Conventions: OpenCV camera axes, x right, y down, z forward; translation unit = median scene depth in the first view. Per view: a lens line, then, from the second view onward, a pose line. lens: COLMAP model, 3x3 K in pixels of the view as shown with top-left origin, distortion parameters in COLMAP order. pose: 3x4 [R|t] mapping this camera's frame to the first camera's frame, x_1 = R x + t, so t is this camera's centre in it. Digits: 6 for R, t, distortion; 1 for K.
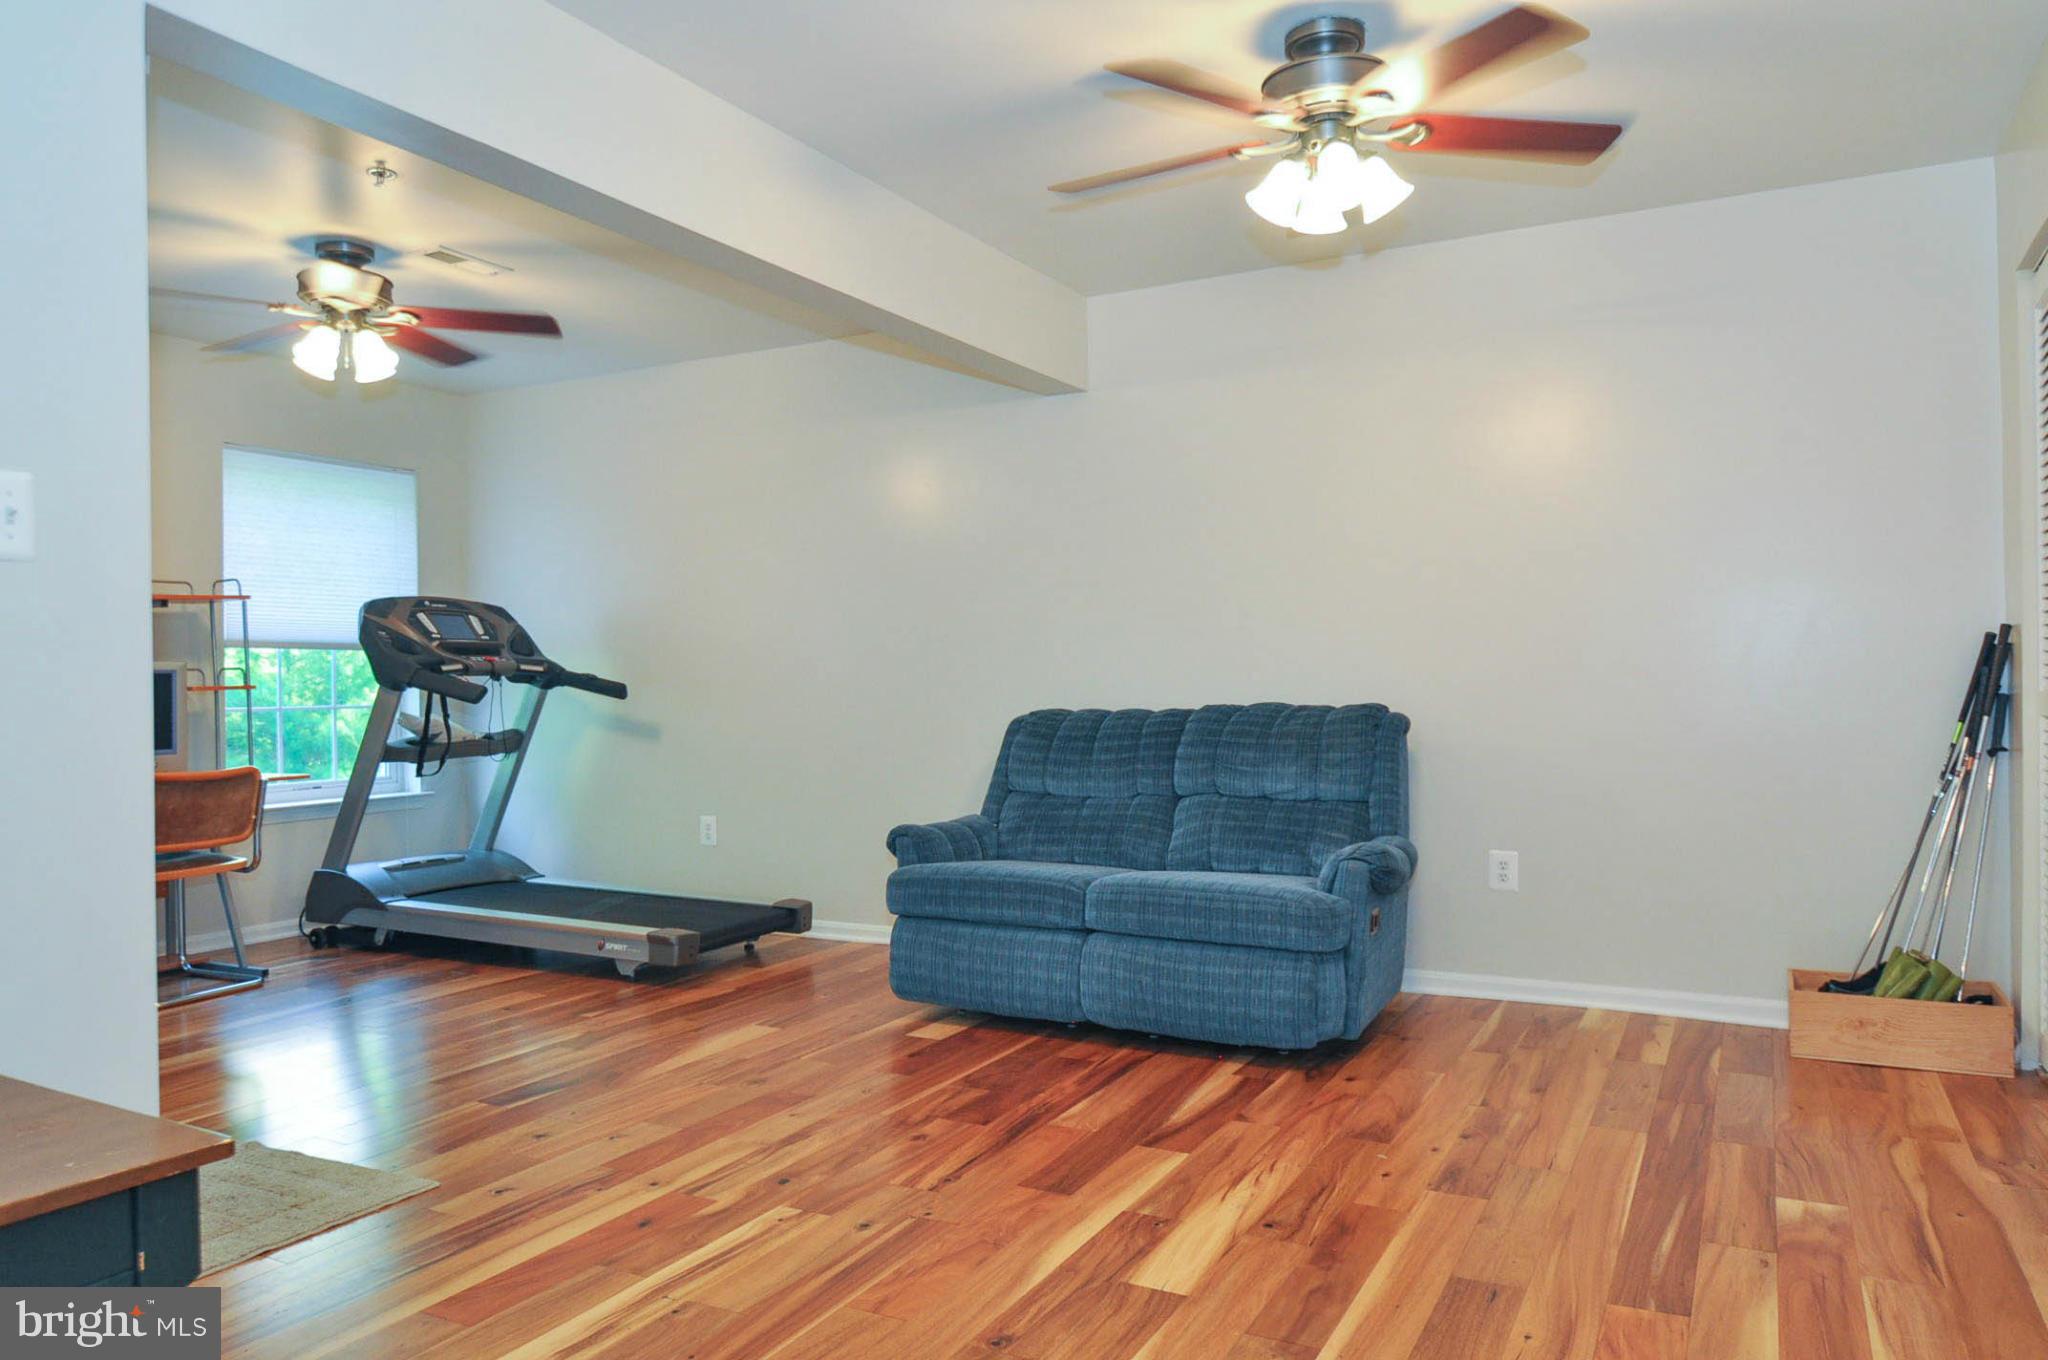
lens RADIAL K [[1361.0, 0, 1024.6], [0, 1361.0, 680.4], [0, 0, 1]] dist [-0.028001, -0.002432]
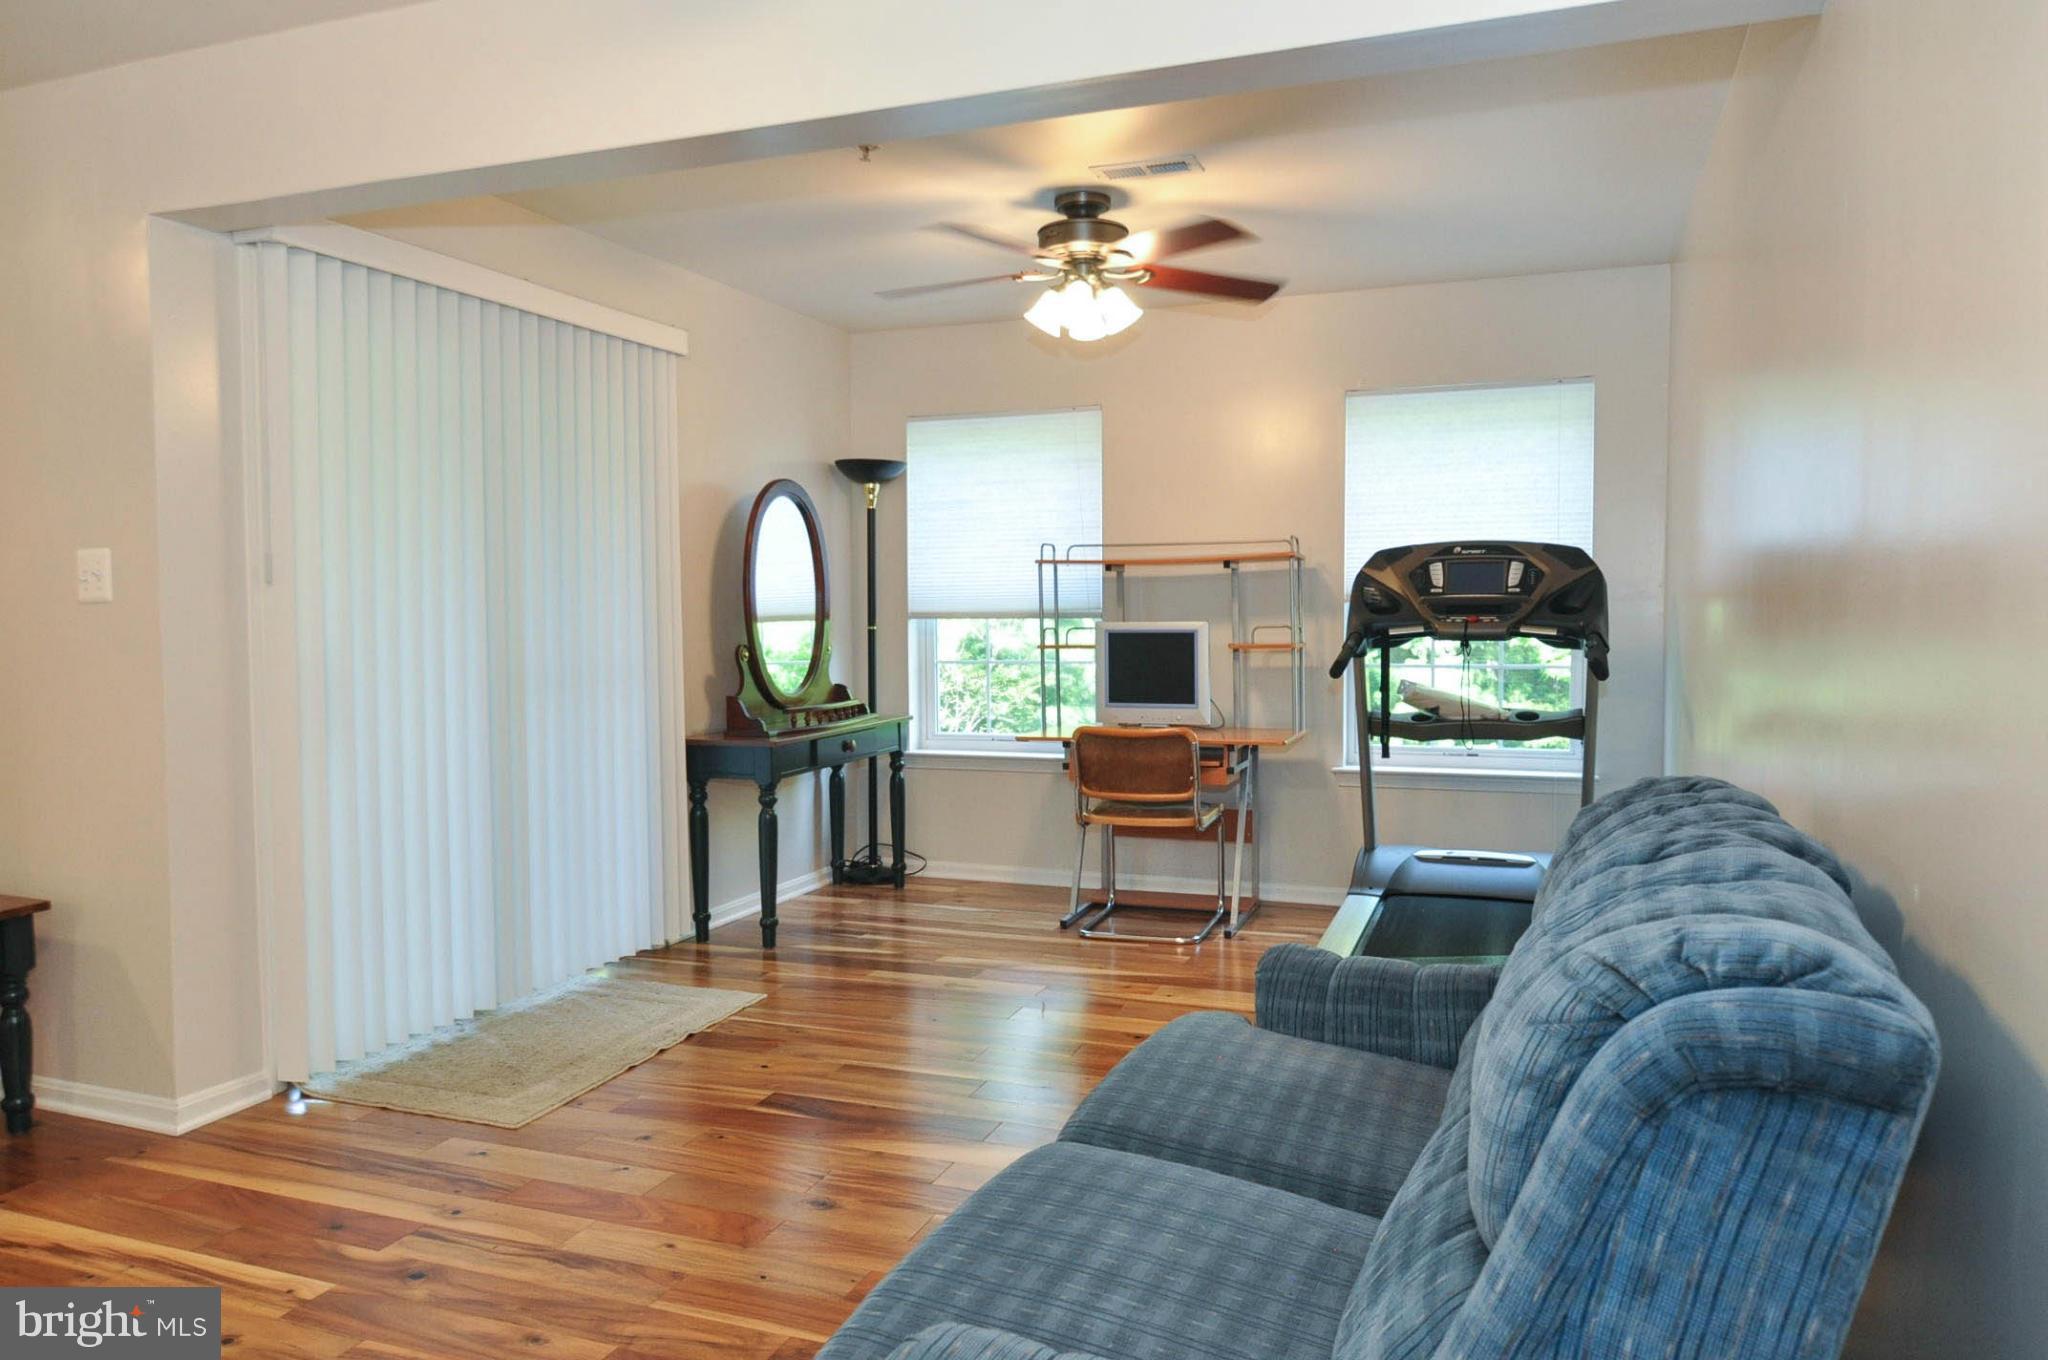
lens RADIAL K [[1361.0, 0, 1024.2], [0, 1361.0, 672.5], [0, 0, 1]] dist [-0.028001, -0.002432]
pose [[0.155073, 0.052878, -0.986487, 0.618097], [0.000595, 0.998561, 0.053619, -0.047021], [0.987903, -0.008901, 0.154818, 1.114613]]
